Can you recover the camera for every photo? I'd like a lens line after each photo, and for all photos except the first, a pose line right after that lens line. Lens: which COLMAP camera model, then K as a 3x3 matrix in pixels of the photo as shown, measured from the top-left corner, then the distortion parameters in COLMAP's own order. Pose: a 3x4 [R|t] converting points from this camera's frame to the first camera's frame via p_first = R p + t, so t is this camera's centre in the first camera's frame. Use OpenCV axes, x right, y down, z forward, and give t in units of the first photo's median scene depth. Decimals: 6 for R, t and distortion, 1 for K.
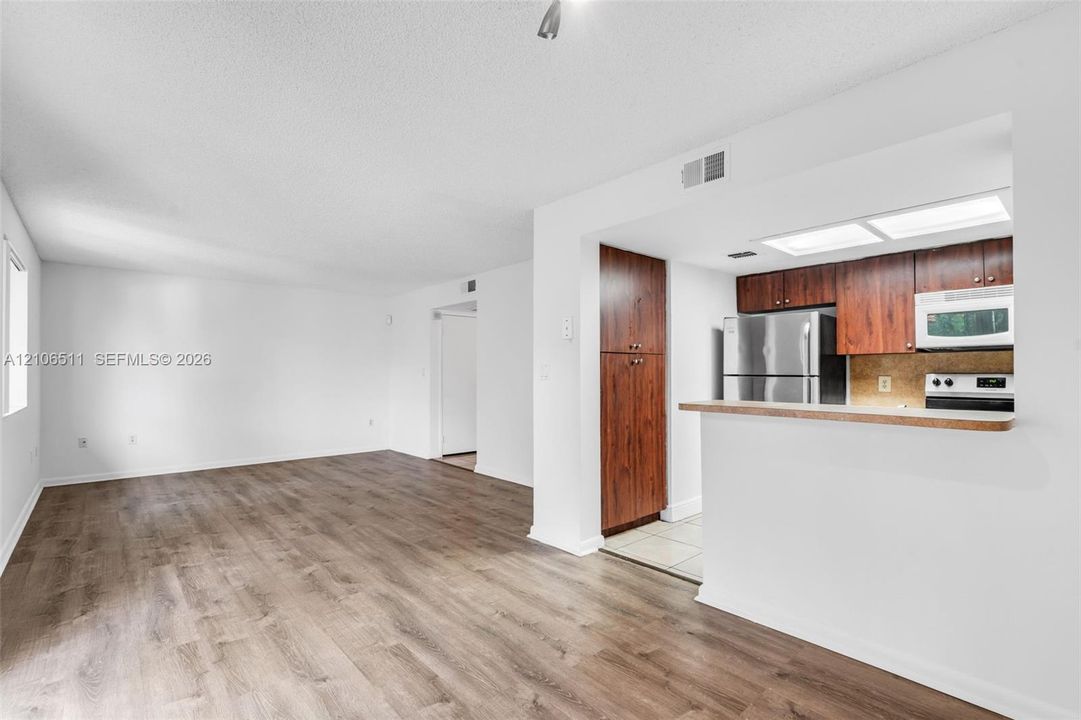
lens RADIAL K [[512.5, 0, 549.3], [0, 512.5, 367.1], [0, 0, 1]] dist [-0.005931, -0.000519]
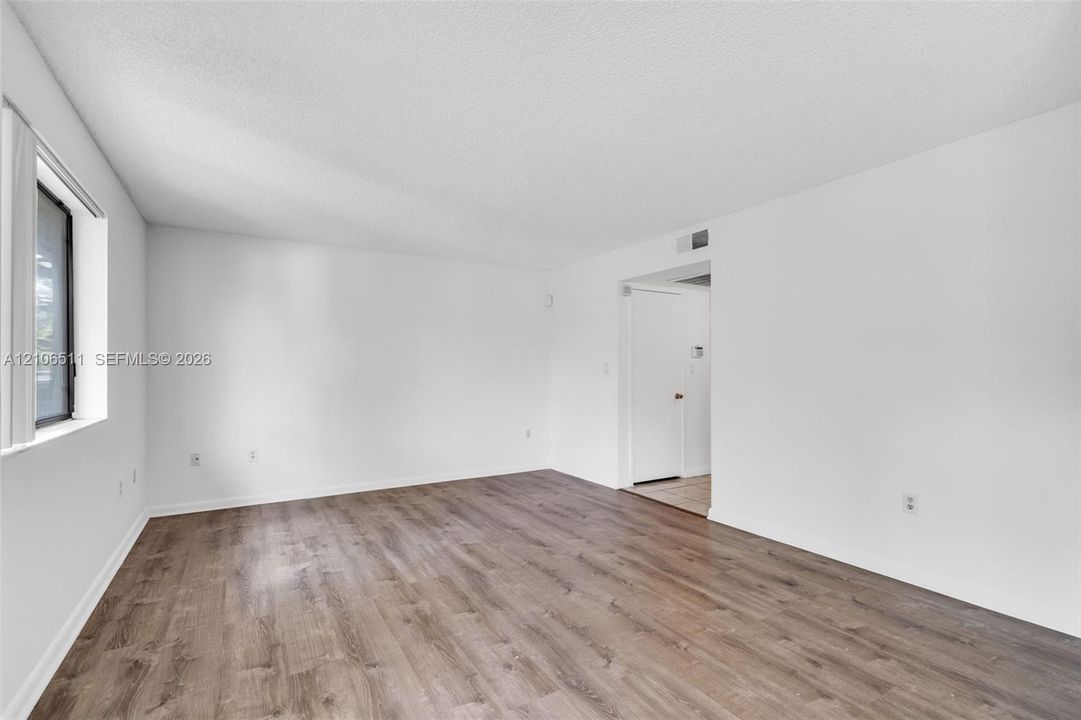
lens RADIAL K [[512.5, 0, 542.8], [0, 512.5, 359.7], [0, 0, 1]] dist [-0.005931, -0.000519]
pose [[0.982342, -0.004103, -0.187048, -0.294485], [0.002674, 0.999965, -0.007892, 0.004516], [0.187074, 0.007253, 0.982319, 0.392551]]
